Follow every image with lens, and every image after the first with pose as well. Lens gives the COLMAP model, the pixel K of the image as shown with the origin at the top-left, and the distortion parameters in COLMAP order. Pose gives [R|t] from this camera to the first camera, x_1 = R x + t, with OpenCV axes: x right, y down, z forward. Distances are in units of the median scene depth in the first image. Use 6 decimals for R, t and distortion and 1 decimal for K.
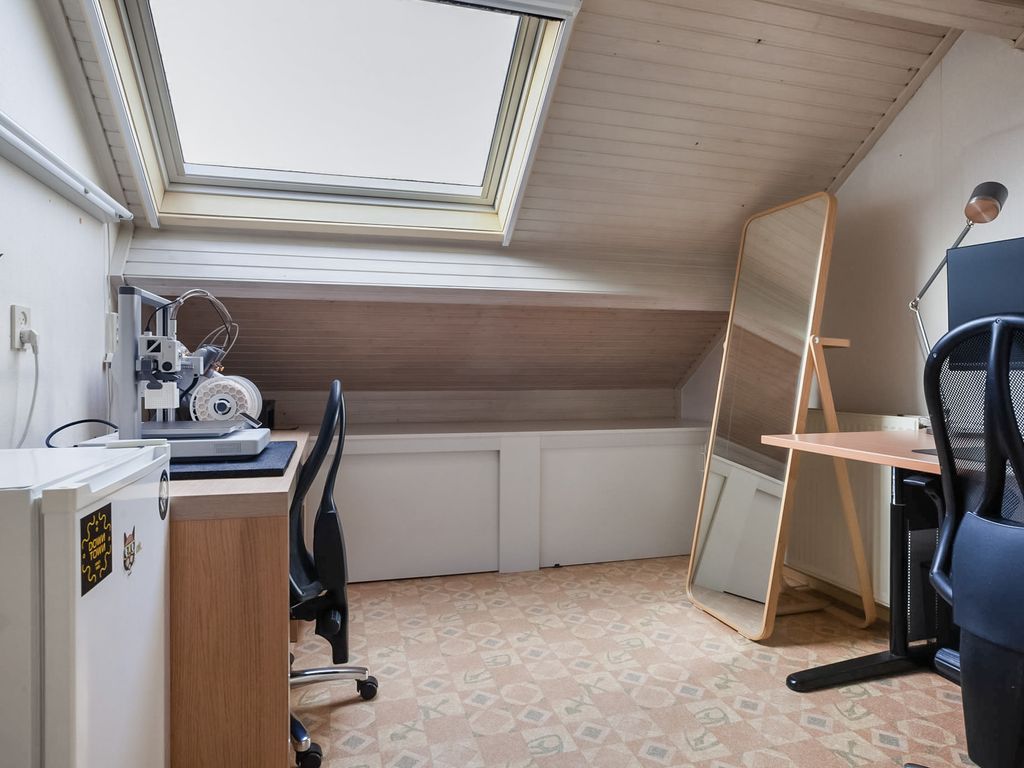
lens RADIAL K [[628.3, 0, 512.0], [0, 628.3, 384.0], [0, 0, 1]] dist [-0.055949, 0.041397]
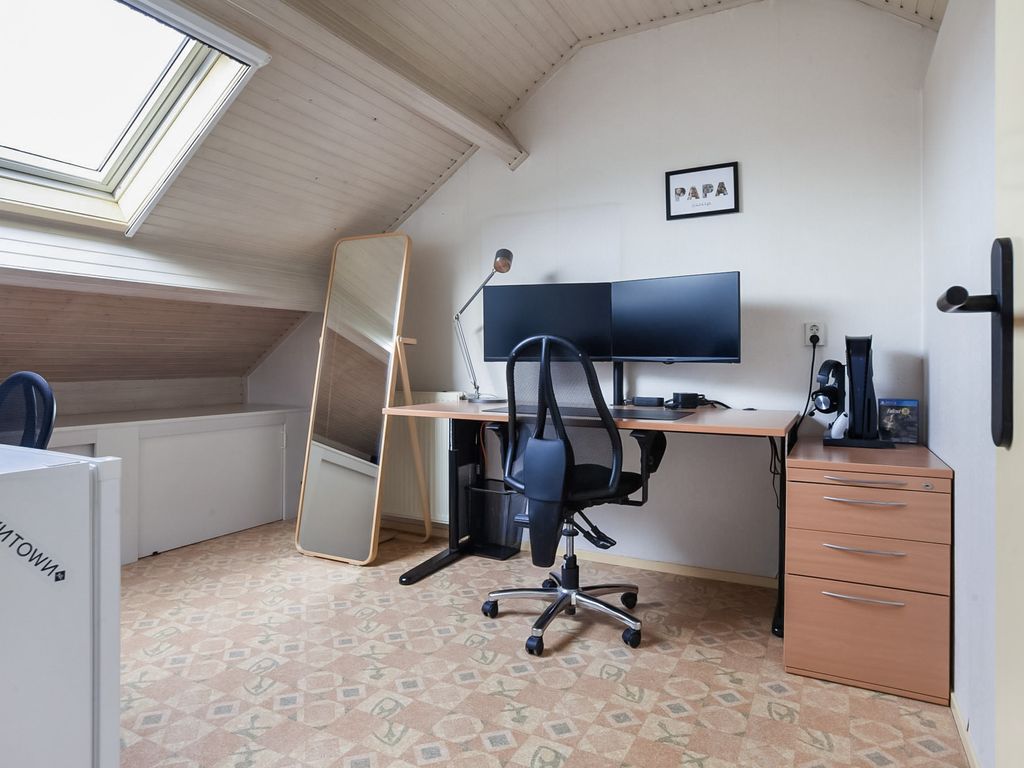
lens RADIAL K [[628.3, 0, 512.0], [0, 628.3, 384.0], [0, 0, 1]] dist [-0.055949, 0.041397]
pose [[0.689439, -0.025139, 0.723907, -0.353225], [0.010441, 0.999639, 0.024771, -0.002861], [-0.724269, -0.009519, 0.689452, -0.148648]]
